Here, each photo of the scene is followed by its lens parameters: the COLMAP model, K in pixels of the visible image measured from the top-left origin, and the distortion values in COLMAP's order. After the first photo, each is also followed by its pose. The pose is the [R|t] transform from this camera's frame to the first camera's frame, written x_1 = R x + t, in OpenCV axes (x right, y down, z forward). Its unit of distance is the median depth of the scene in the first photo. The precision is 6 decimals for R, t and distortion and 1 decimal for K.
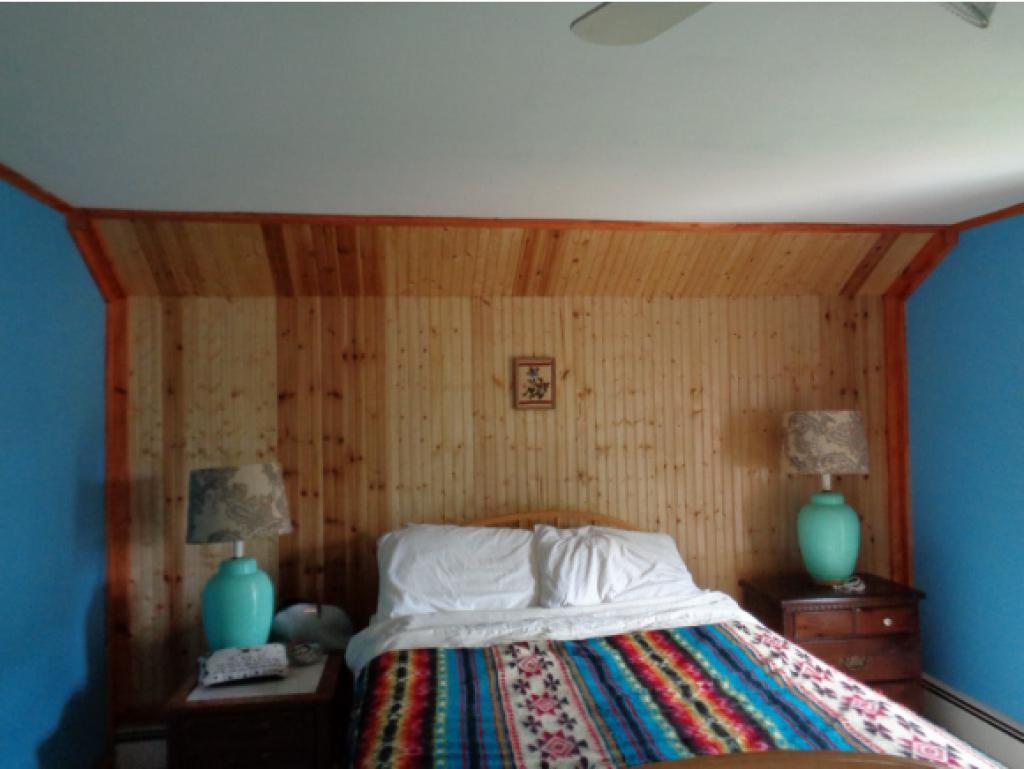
lens RADIAL K [[768.2, 0, 508.8], [0, 768.2, 385.3], [0, 0, 1]] dist [0.006743, -0.006363]
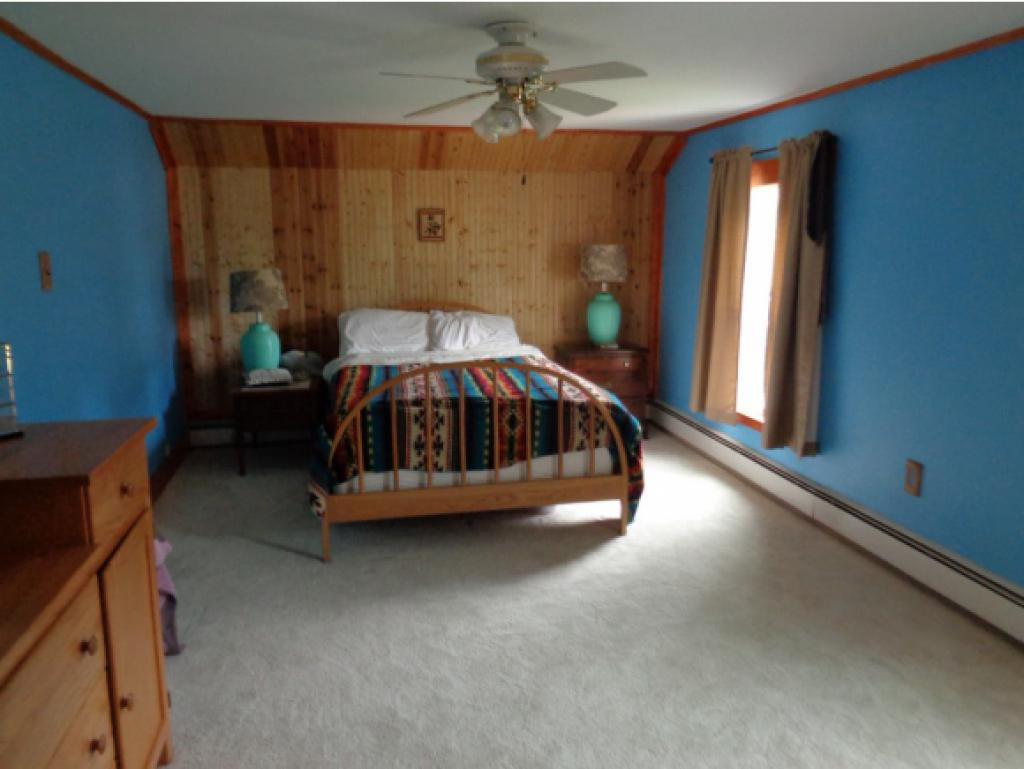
lens RADIAL K [[768.2, 0, 511.5], [0, 768.2, 378.0], [0, 0, 1]] dist [0.006743, -0.006363]
pose [[0.997426, 0.003368, 0.071629, 0.091716], [-0.017692, 0.979575, 0.200297, -0.015316], [-0.069491, -0.201049, 0.977113, -0.712423]]
